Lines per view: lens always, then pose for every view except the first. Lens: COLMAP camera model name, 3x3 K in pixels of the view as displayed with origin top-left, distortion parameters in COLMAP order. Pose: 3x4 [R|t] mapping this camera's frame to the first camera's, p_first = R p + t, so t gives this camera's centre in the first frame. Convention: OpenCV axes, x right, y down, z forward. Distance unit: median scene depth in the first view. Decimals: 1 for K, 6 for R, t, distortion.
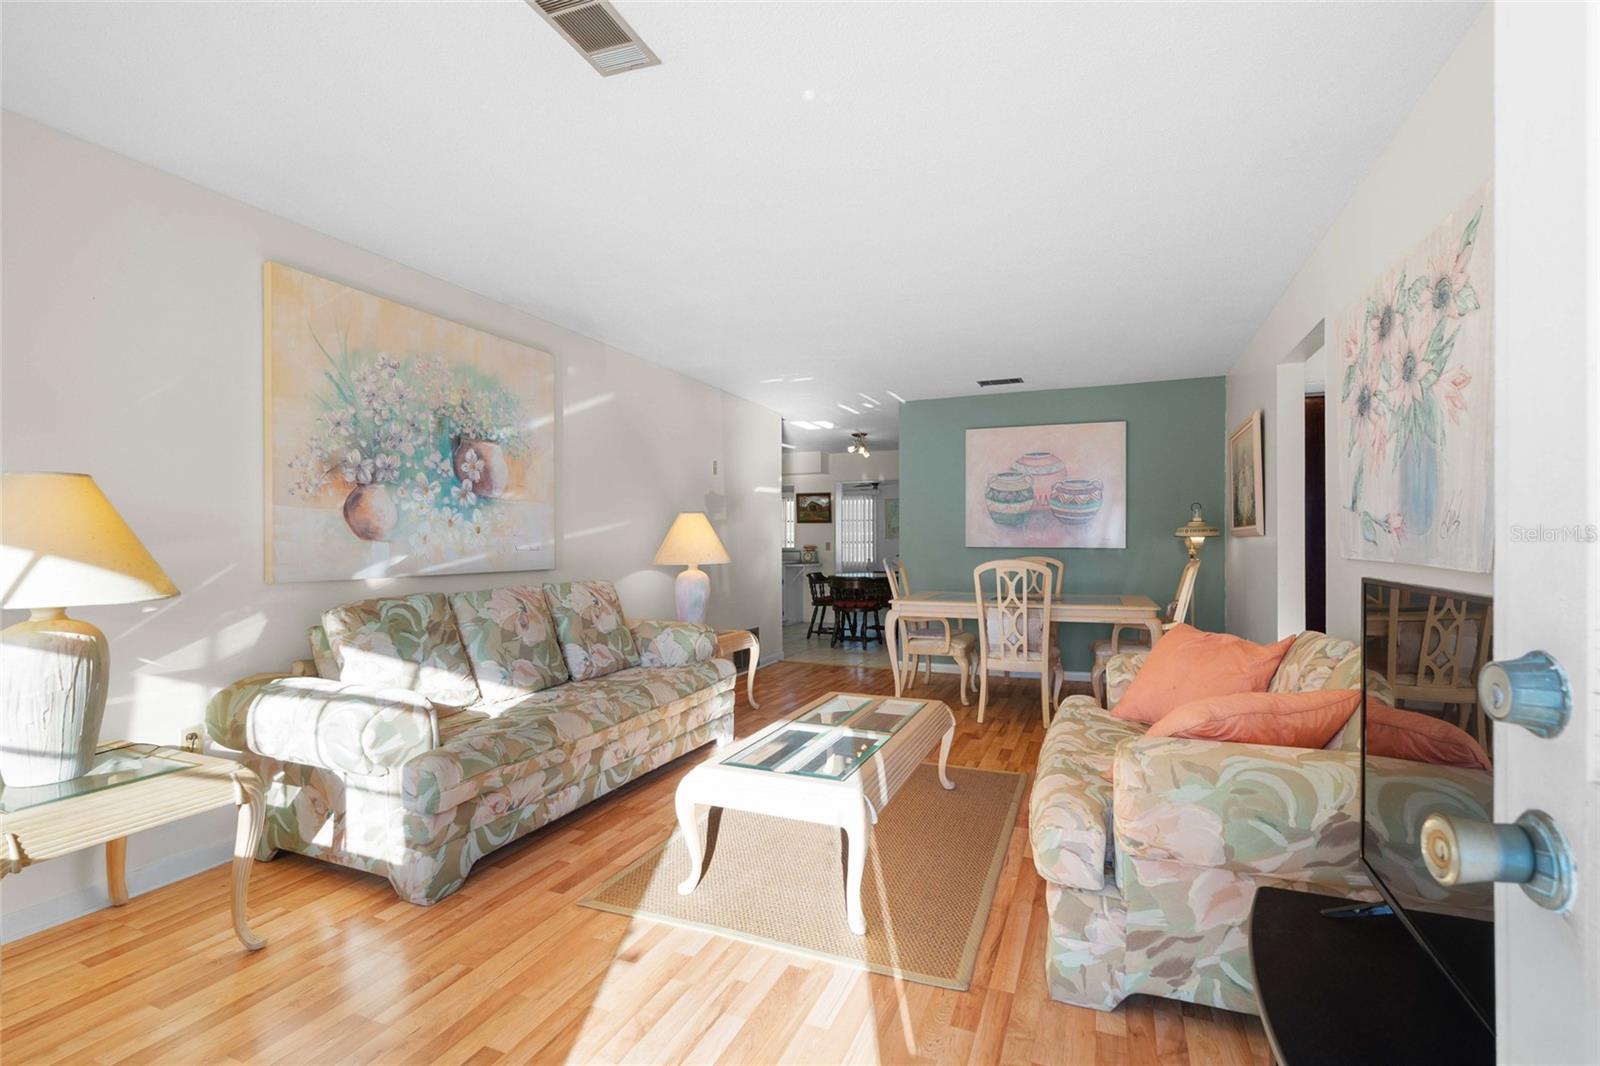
lens RADIAL K [[732.2, 0, 792.3], [0, 732.2, 536.9], [0, 0, 1]] dist [-0.008587, 0.003126]
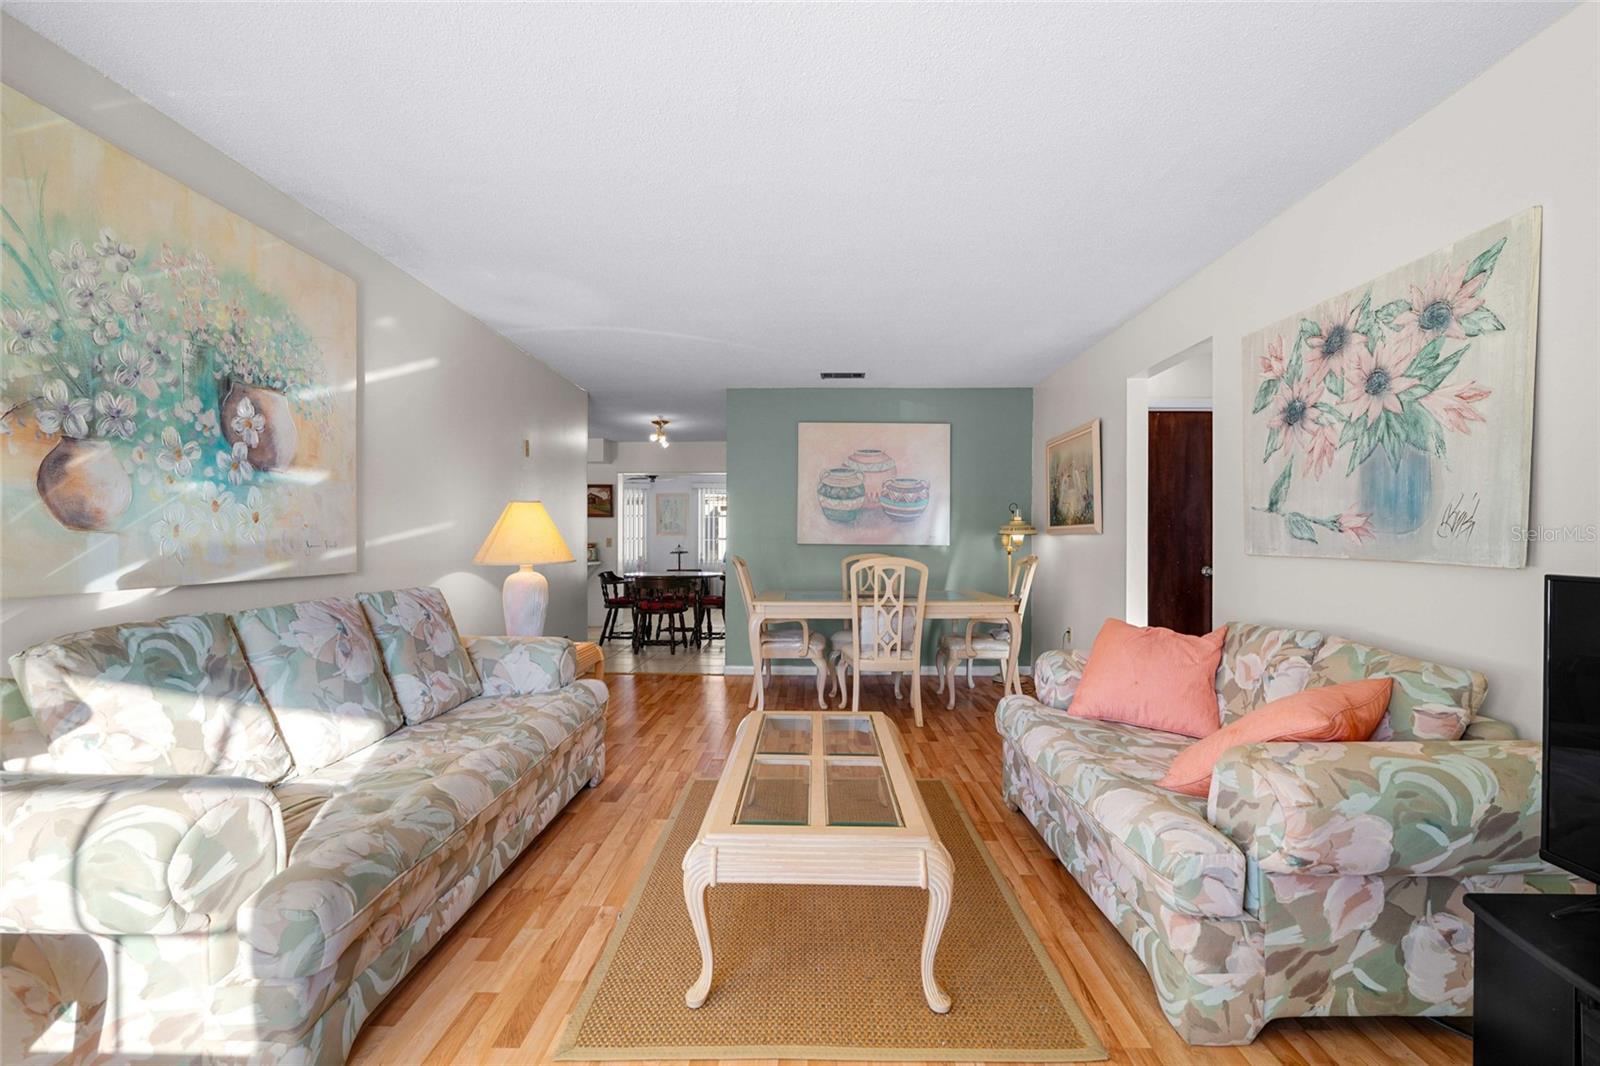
lens RADIAL K [[732.2, 0, 807.1], [0, 732.2, 538.6], [0, 0, 1]] dist [-0.008587, 0.003126]
pose [[0.925334, 0.004967, 0.379120, -0.254329], [-0.007505, 0.999958, 0.005217, 0.003562], [-0.379078, -0.007673, 0.925333, 0.207651]]
